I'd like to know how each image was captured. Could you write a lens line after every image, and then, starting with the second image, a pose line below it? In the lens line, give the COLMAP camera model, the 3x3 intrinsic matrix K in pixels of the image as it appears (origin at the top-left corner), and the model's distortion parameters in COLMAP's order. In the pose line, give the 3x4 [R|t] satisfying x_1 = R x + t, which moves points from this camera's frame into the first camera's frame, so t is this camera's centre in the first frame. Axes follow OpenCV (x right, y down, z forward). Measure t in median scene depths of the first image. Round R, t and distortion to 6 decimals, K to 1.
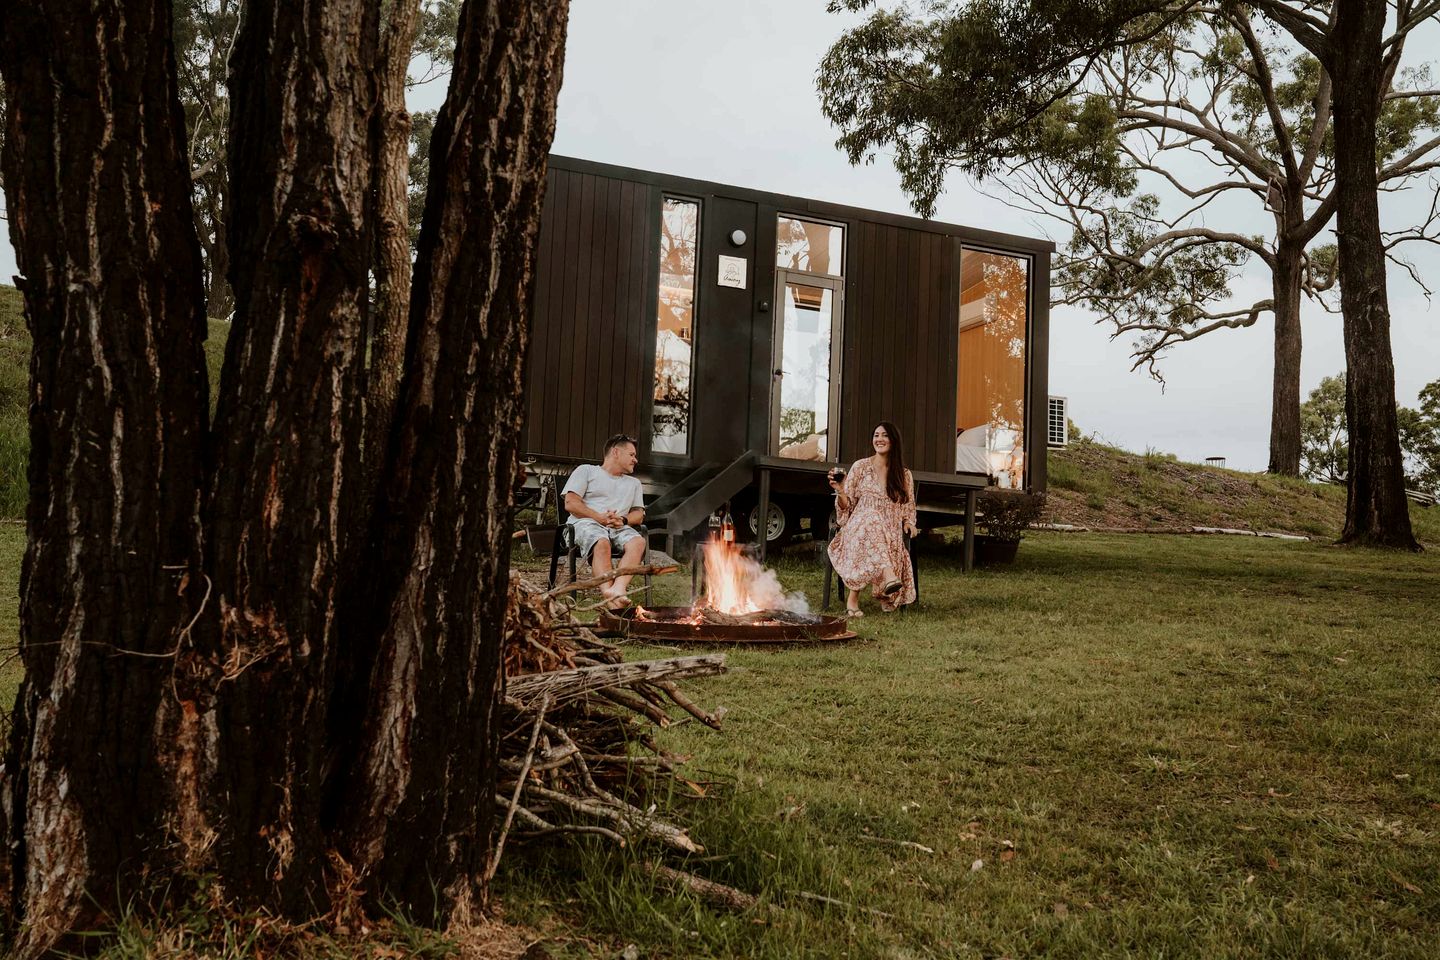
lens RADIAL K [[1055.8, 0, 715.1], [0, 1055.8, 482.5], [0, 0, 1]] dist [-0.110681, 0.106540]
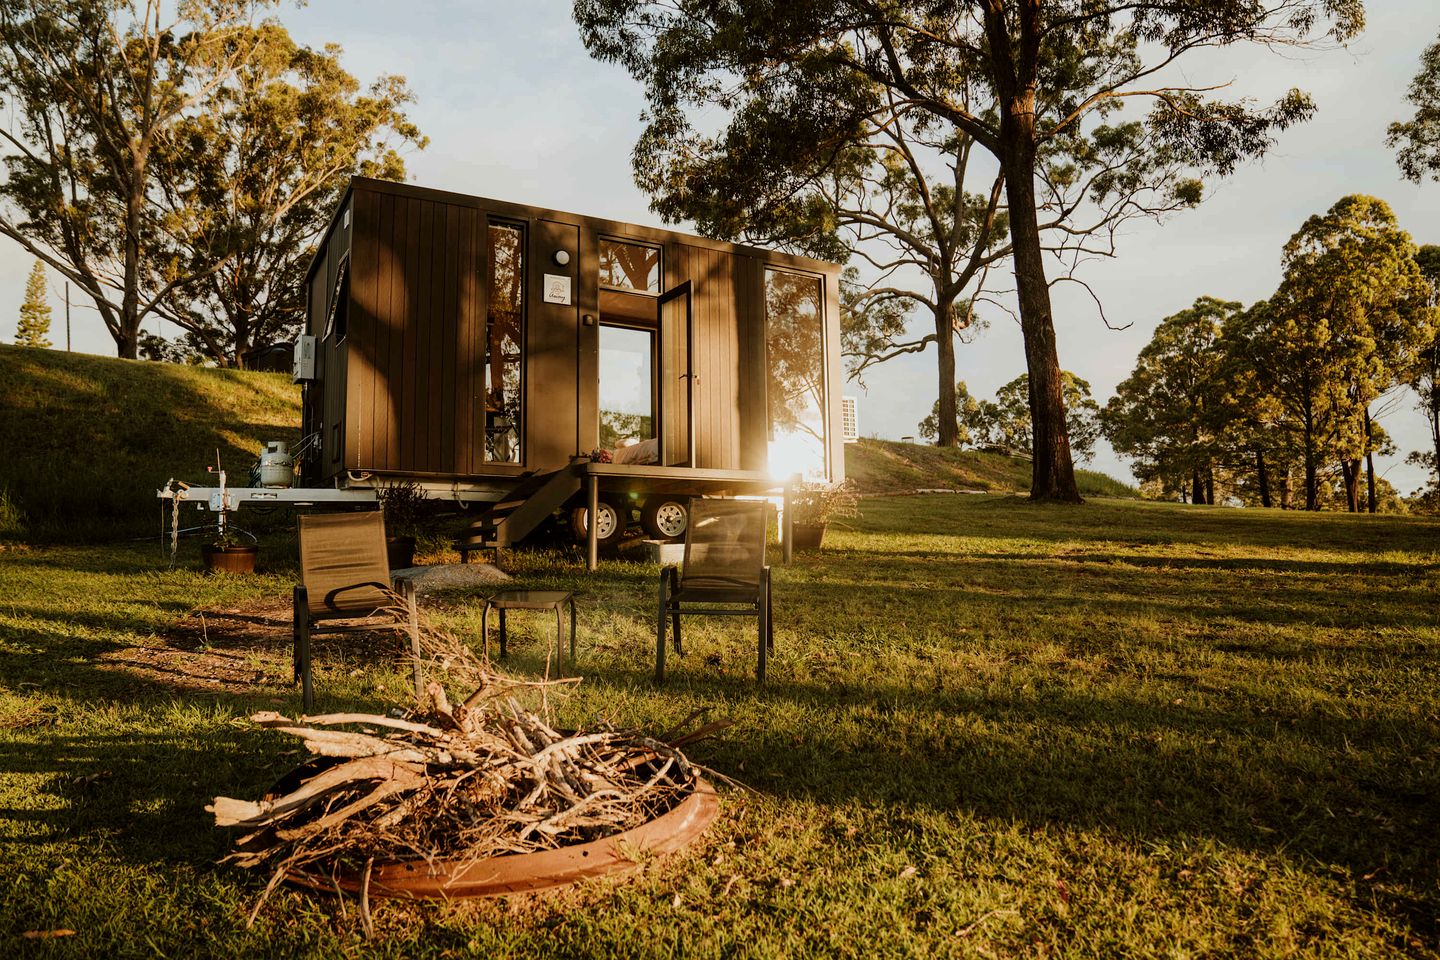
lens RADIAL K [[1055.8, 0, 715.1], [0, 1055.8, 482.5], [0, 0, 1]] dist [-0.110681, 0.106540]
pose [[0.985807, -0.041067, 0.162781, -0.052649], [0.042295, 0.999097, -0.004083, 0.039015], [-0.162466, 0.010910, 0.986654, -0.507501]]
